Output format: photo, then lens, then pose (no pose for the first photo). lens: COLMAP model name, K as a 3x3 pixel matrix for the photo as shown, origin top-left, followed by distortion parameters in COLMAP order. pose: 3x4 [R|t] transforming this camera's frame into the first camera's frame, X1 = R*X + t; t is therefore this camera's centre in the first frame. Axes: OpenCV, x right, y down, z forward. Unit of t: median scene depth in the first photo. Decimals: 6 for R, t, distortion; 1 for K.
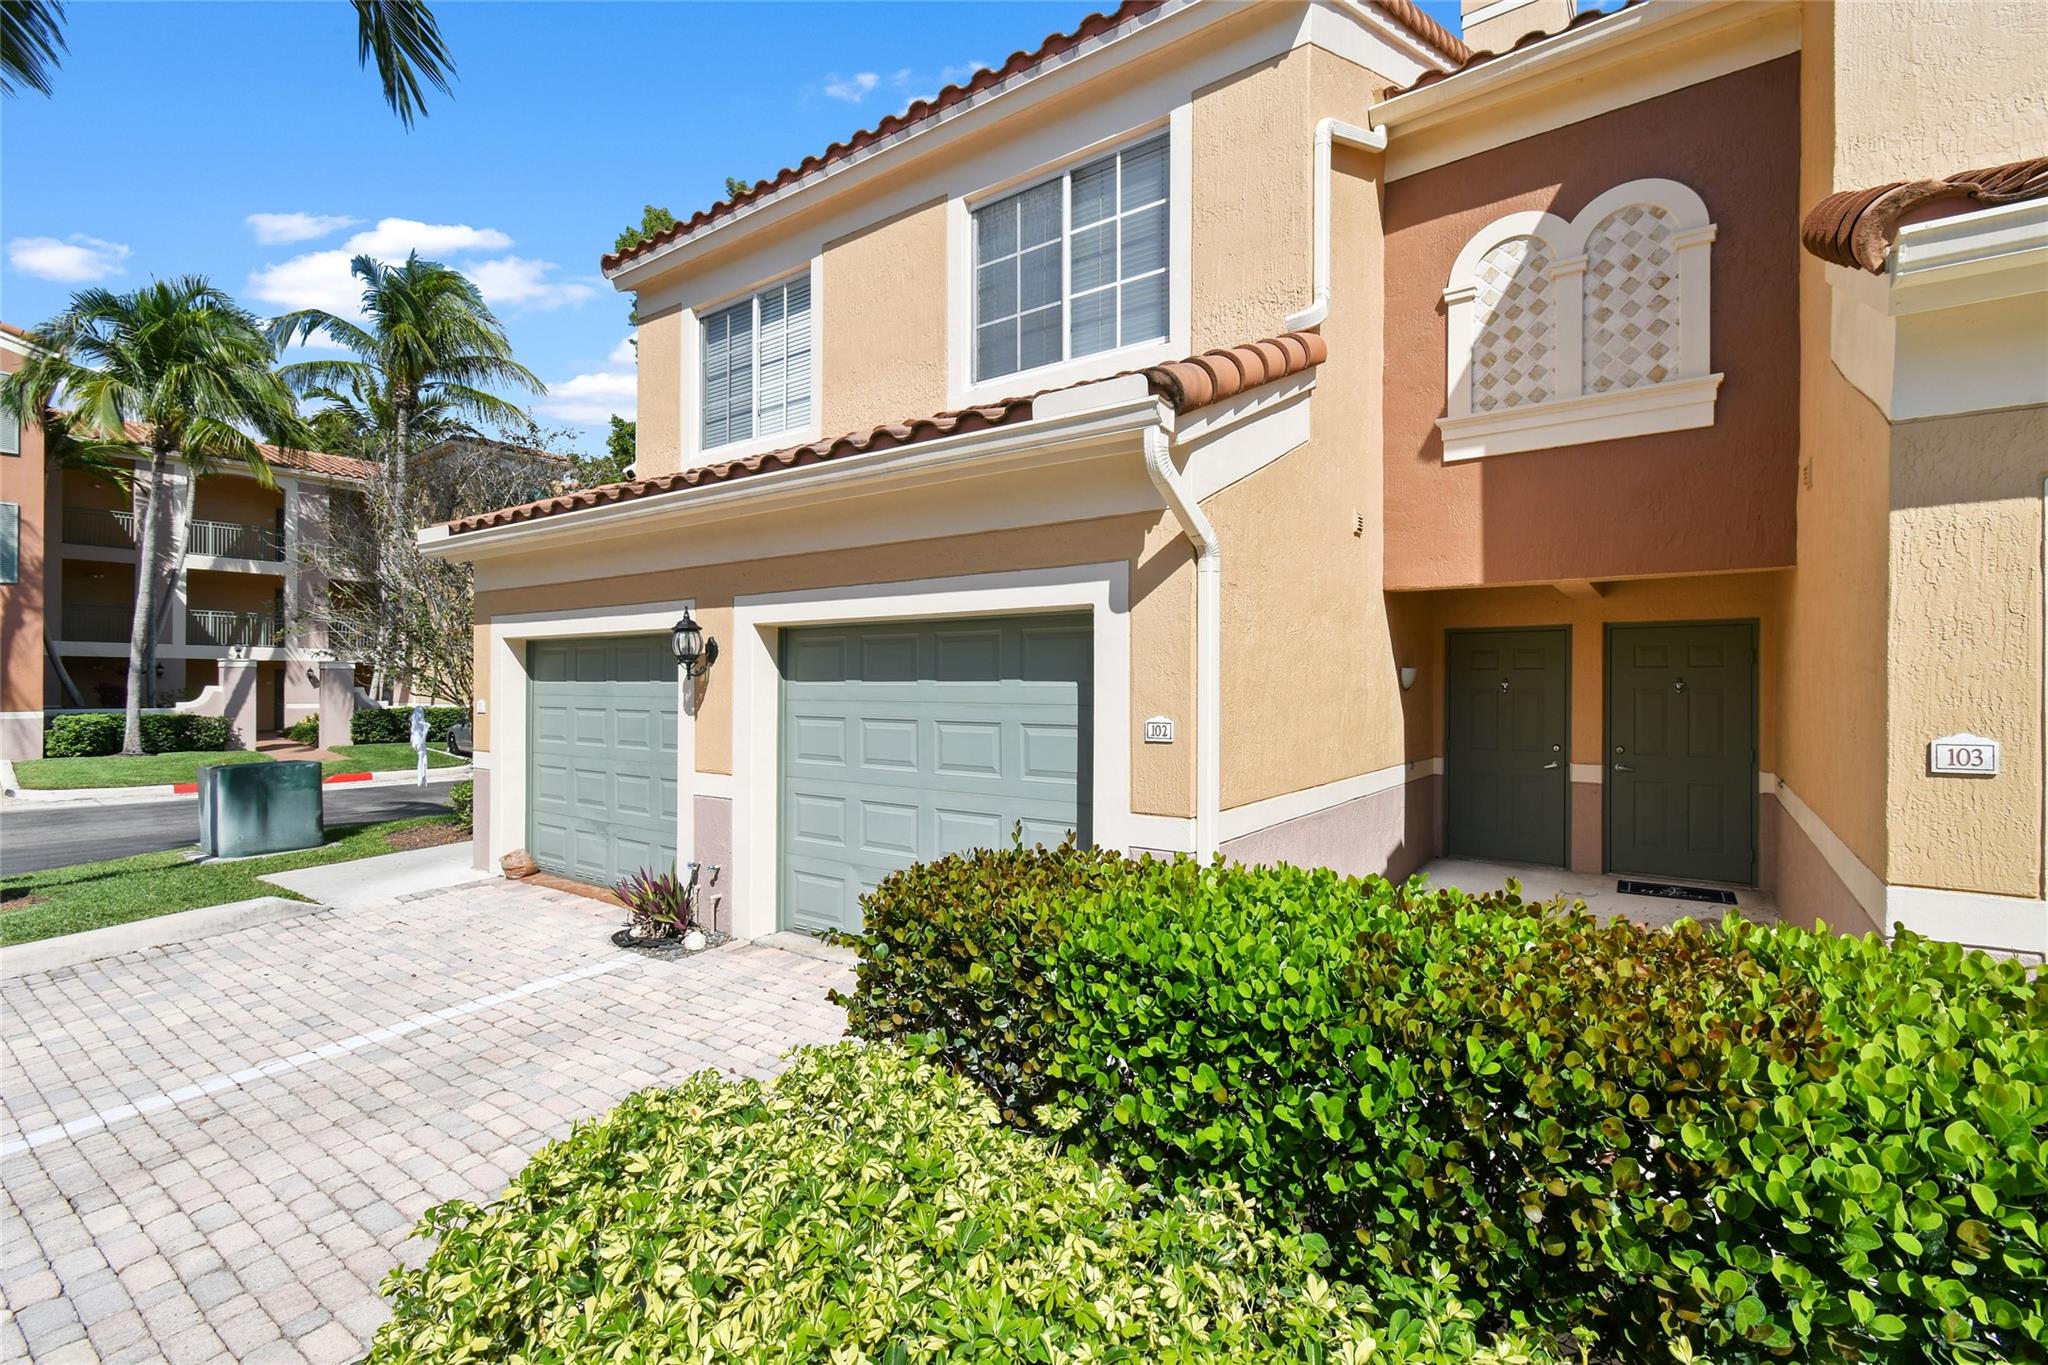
lens RADIAL K [[916.1, 0, 1022.9], [0, 916.1, 675.8], [0, 0, 1]] dist [0.011654, 0.000174]
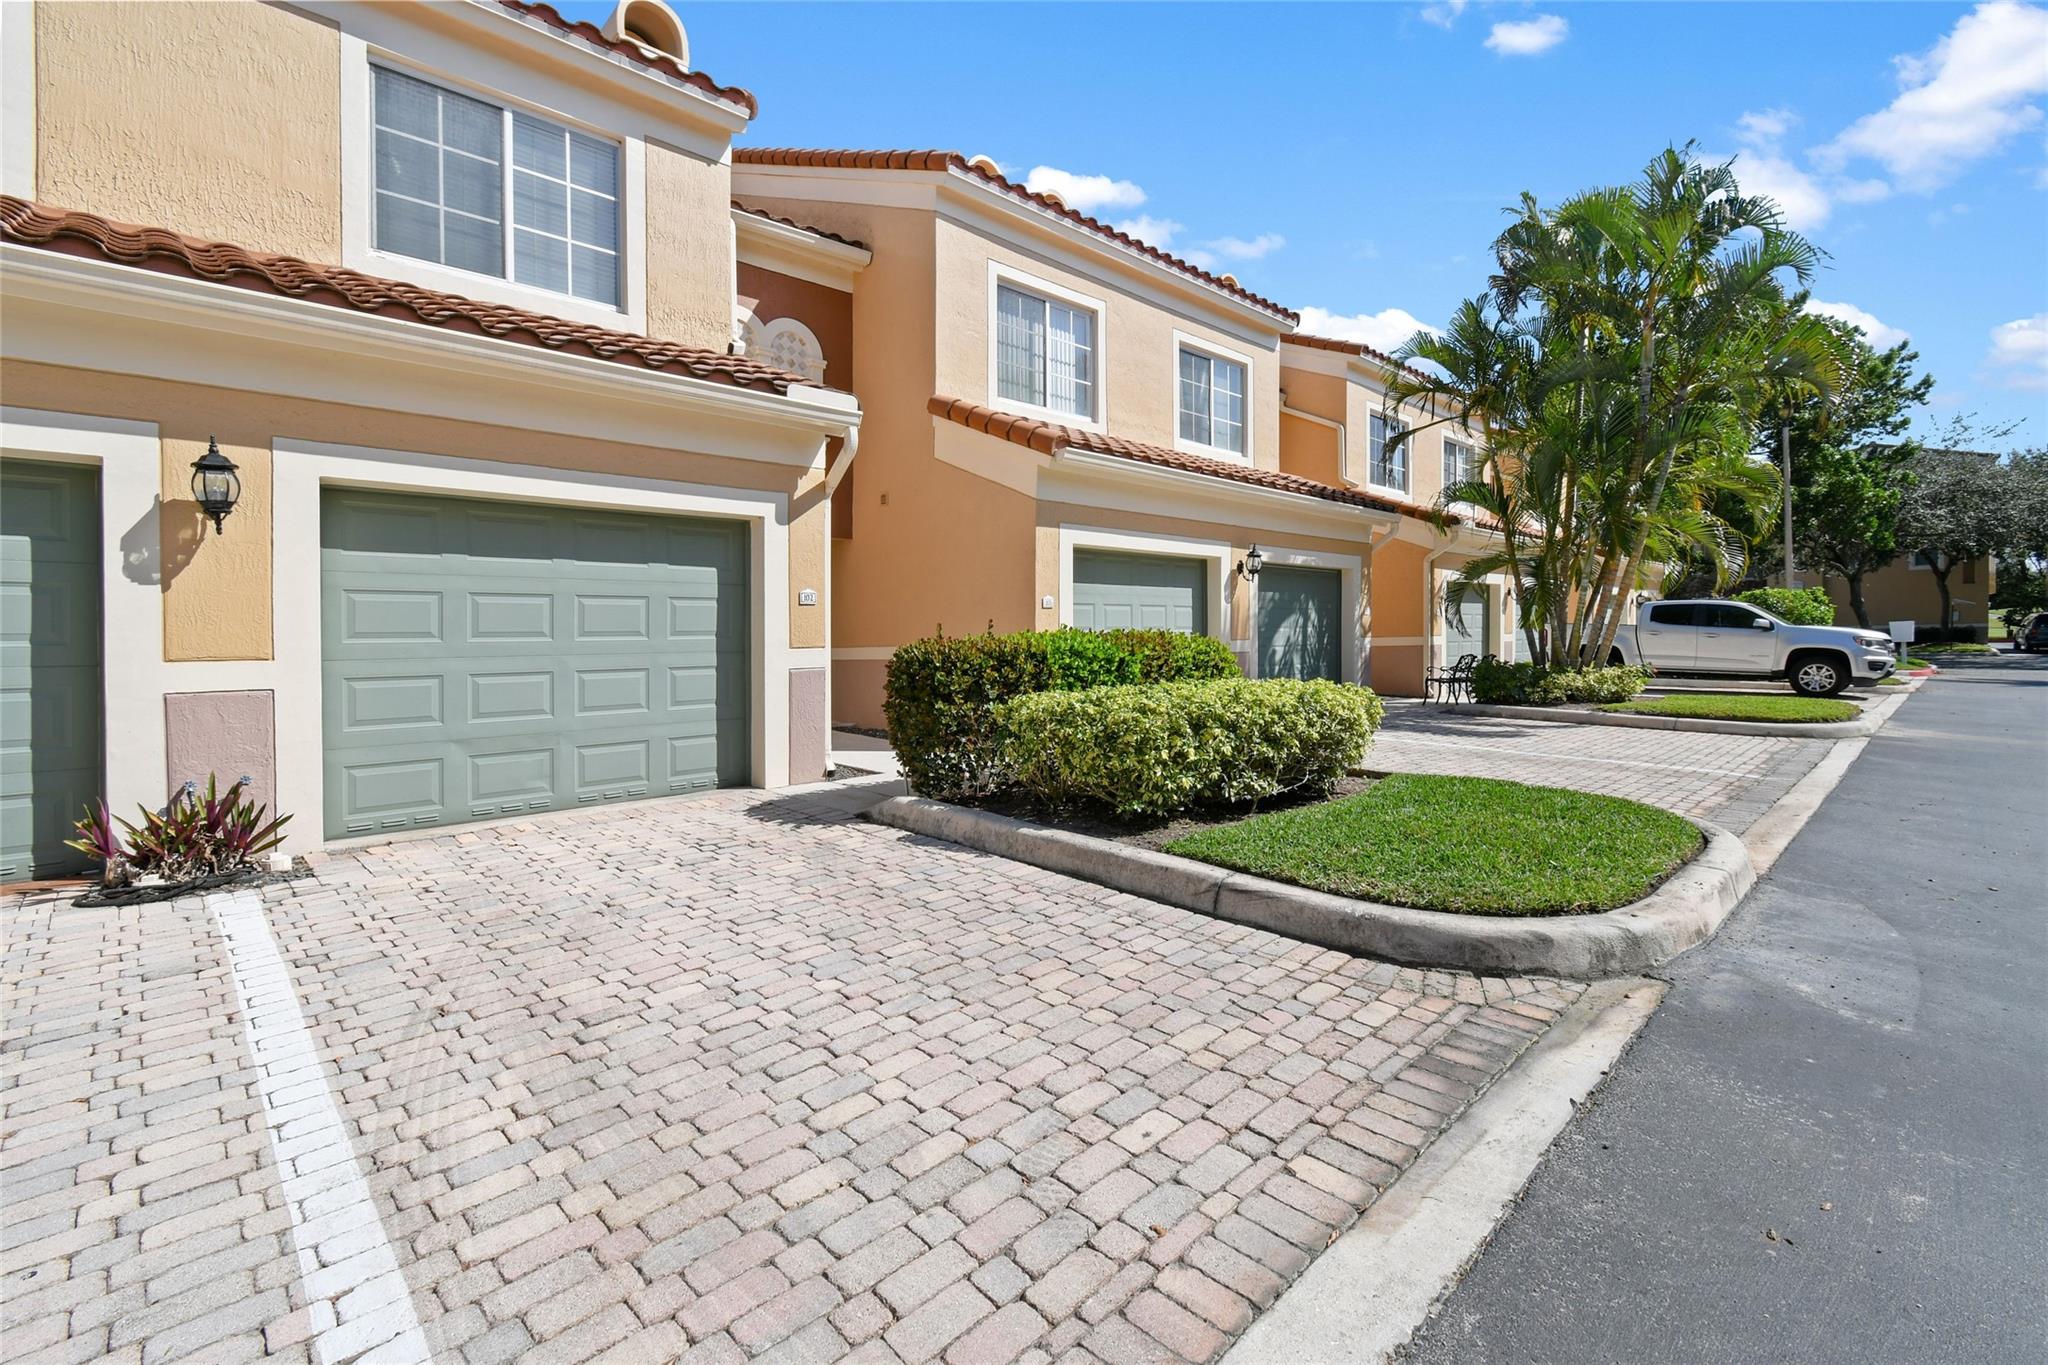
lens RADIAL K [[908.9, 0, 1017.7], [0, 908.9, 650.8], [0, 0, 1]] dist [0.005382, -0.000297]
pose [[0.185858, -0.015806, 0.982449, -0.982283], [0.003813, 0.999875, 0.015365, 0.091156], [-0.982569, 0.000890, 0.185895, 0.213267]]
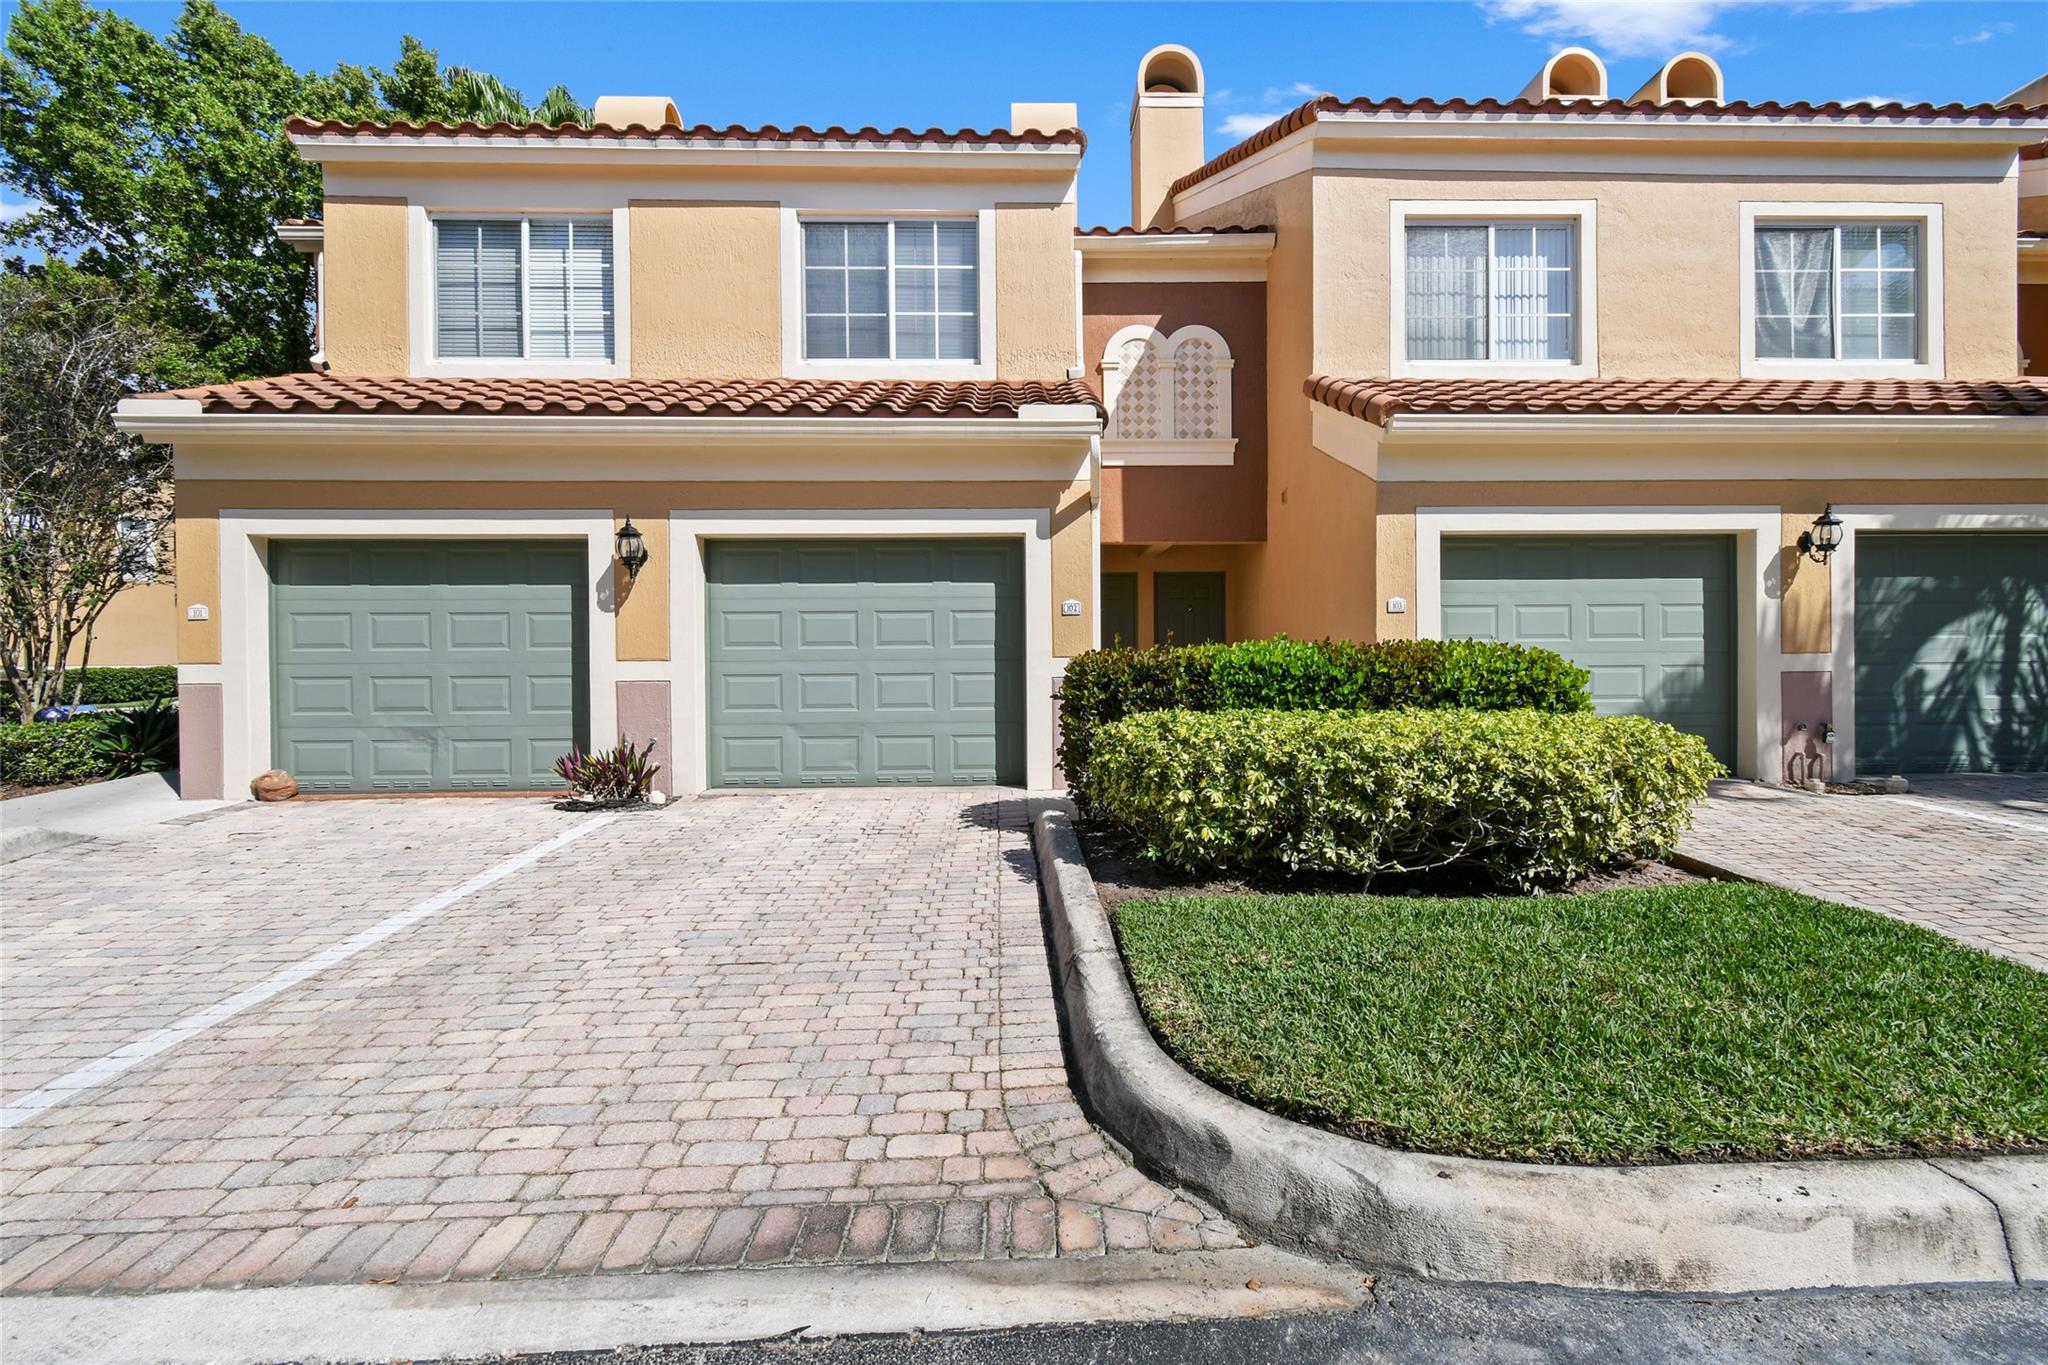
lens RADIAL K [[908.9, 0, 1017.7], [0, 908.9, 650.8], [0, 0, 1]] dist [0.005382, -0.000297]
pose [[0.801105, -0.005051, 0.598502, -0.658610], [-0.000091, 0.999963, 0.008561, 0.085731], [-0.598524, -0.006913, 0.801075, -0.215094]]
